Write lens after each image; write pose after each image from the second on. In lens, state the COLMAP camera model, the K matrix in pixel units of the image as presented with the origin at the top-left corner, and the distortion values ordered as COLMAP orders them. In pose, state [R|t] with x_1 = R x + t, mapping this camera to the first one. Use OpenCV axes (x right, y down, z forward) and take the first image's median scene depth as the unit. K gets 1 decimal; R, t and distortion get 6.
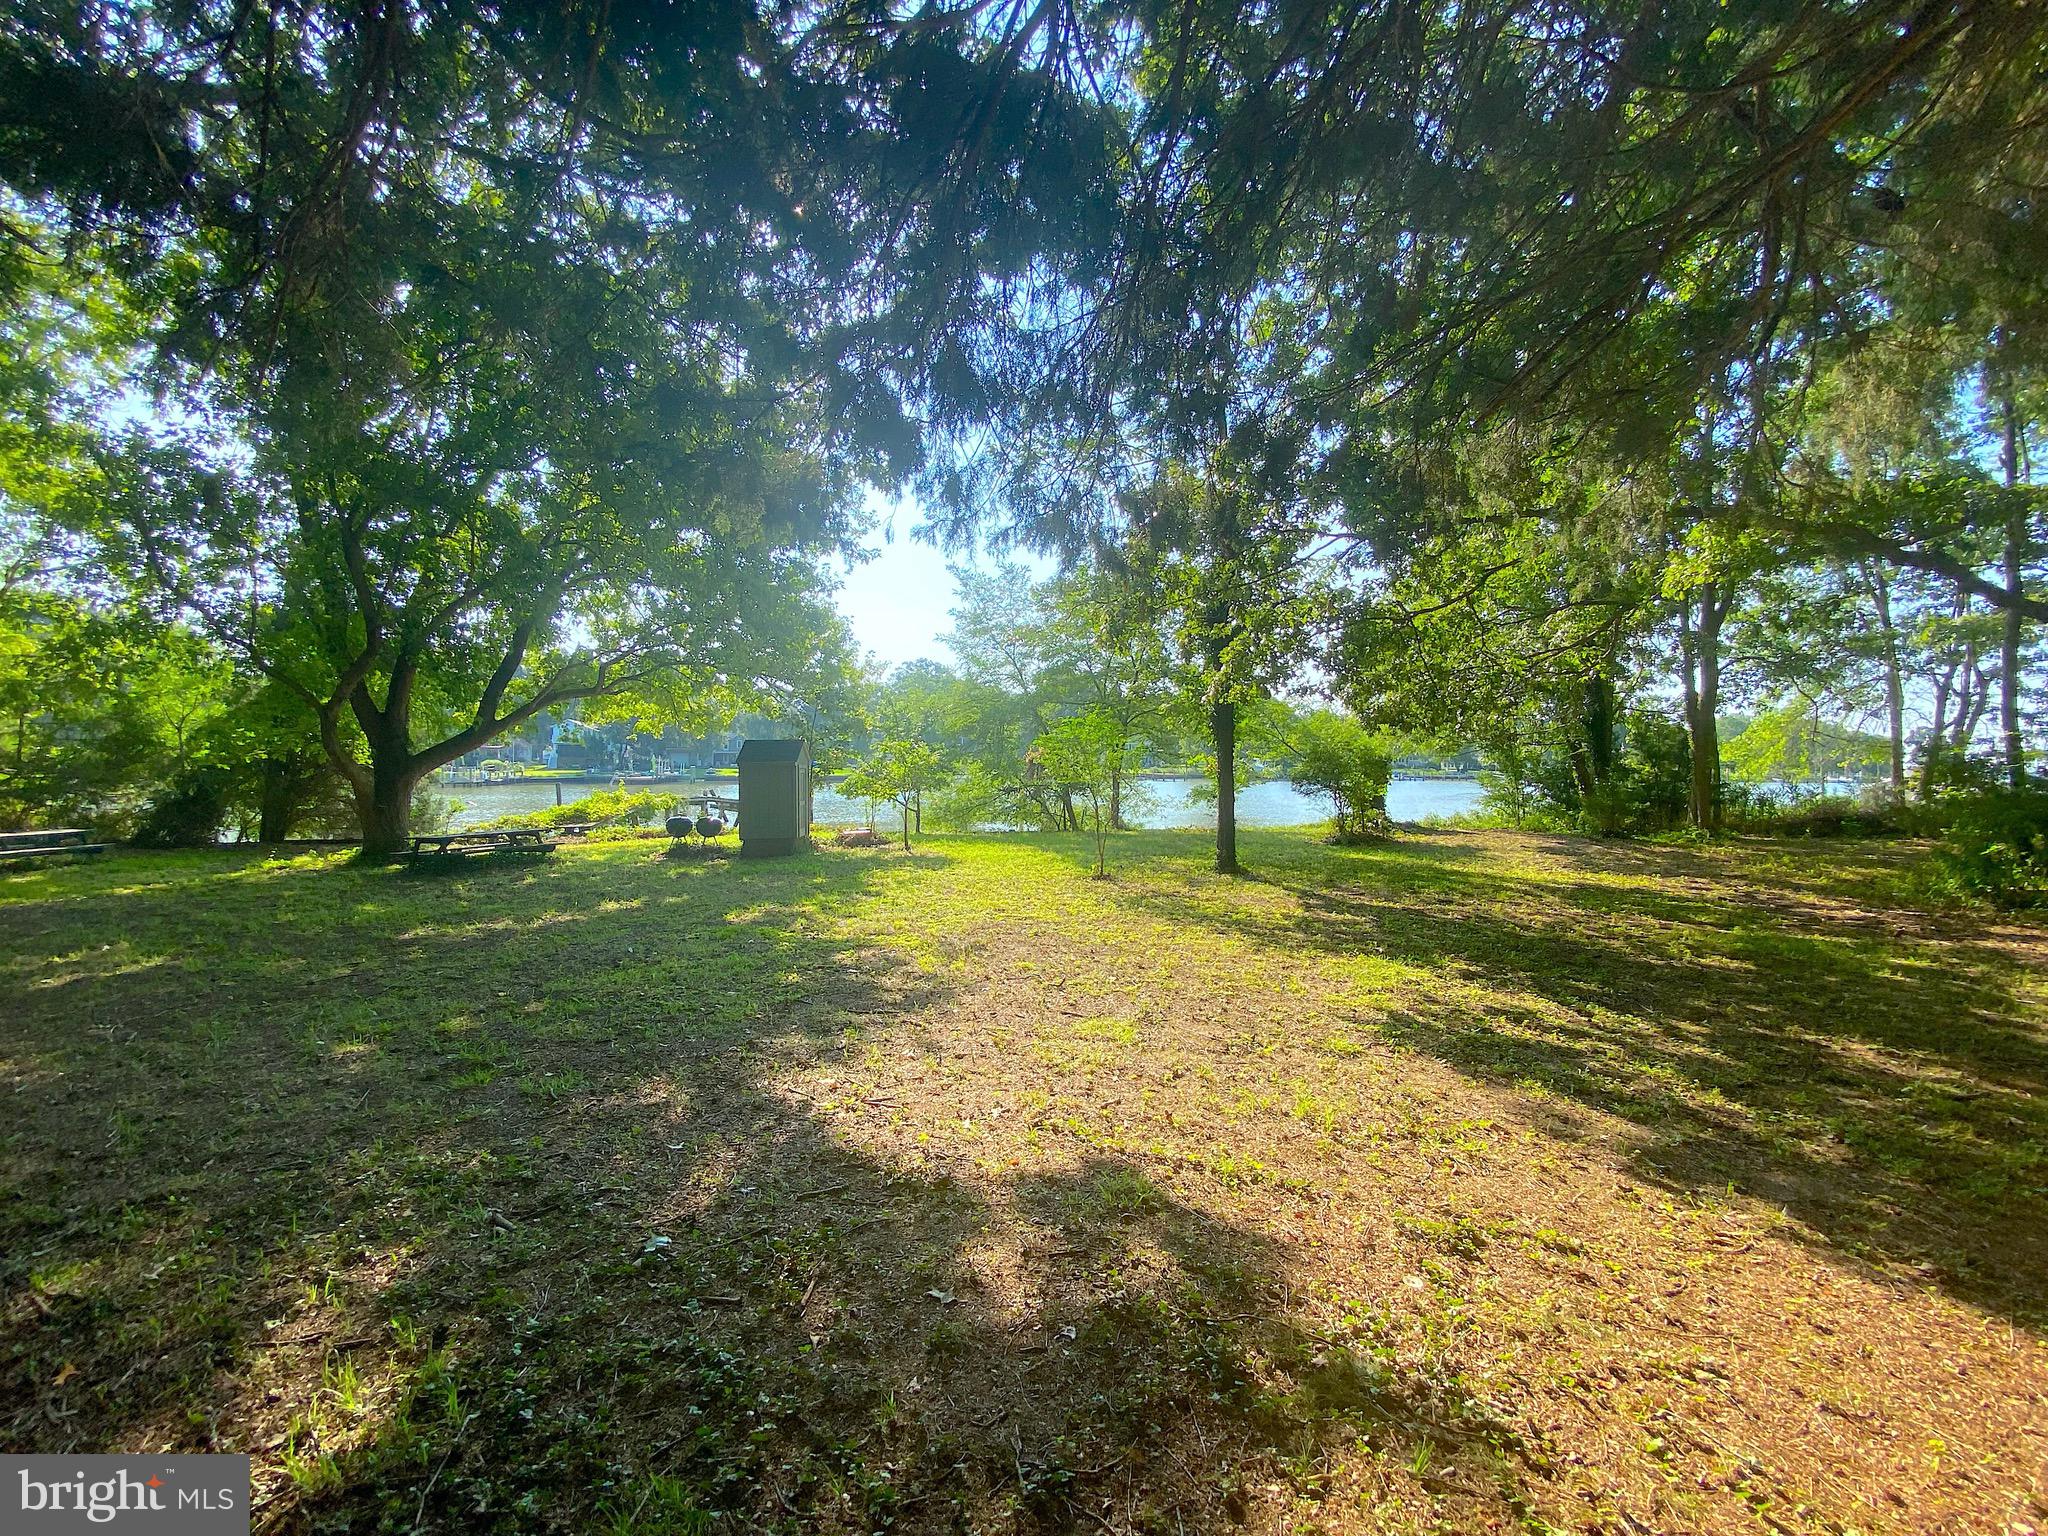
lens RADIAL K [[831.3, 0, 1033.0], [0, 831.3, 774.8], [0, 0, 1]] dist [0.002793, -0.009309]
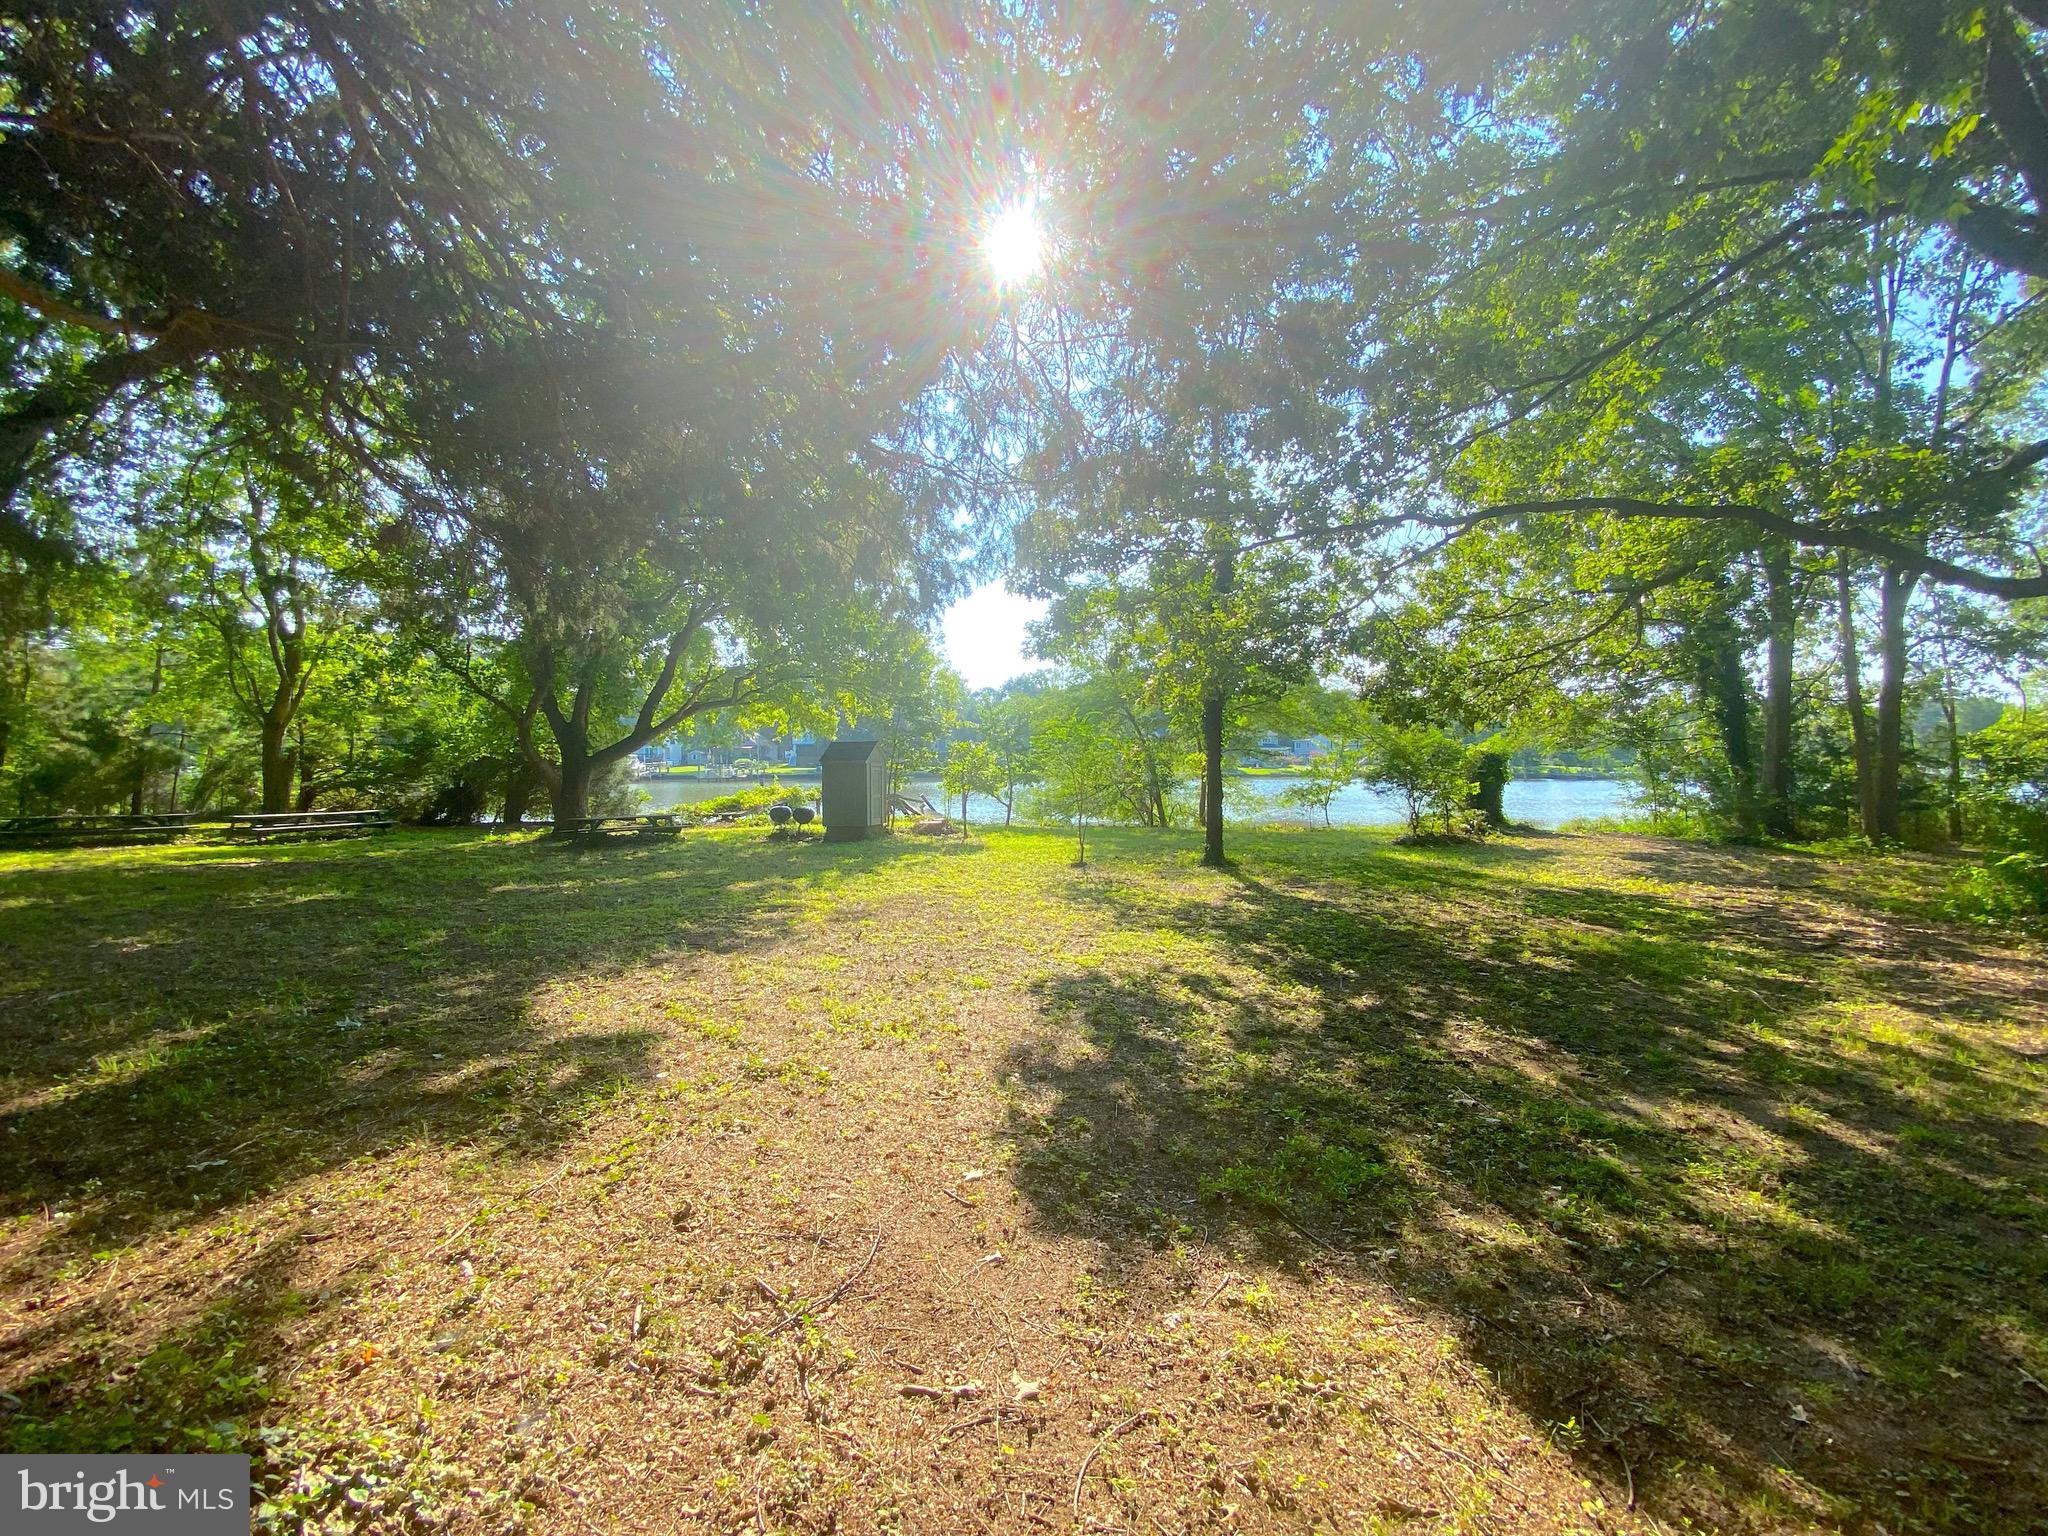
lens RADIAL K [[831.3, 0, 1038.1], [0, 831.3, 777.7], [0, 0, 1]] dist [0.002793, -0.009309]
pose [[0.967541, 0.005336, -0.252657, 0.214261], [-0.004246, 0.999979, 0.004860, 0.002403], [0.252678, -0.003630, 0.967544, -0.044244]]
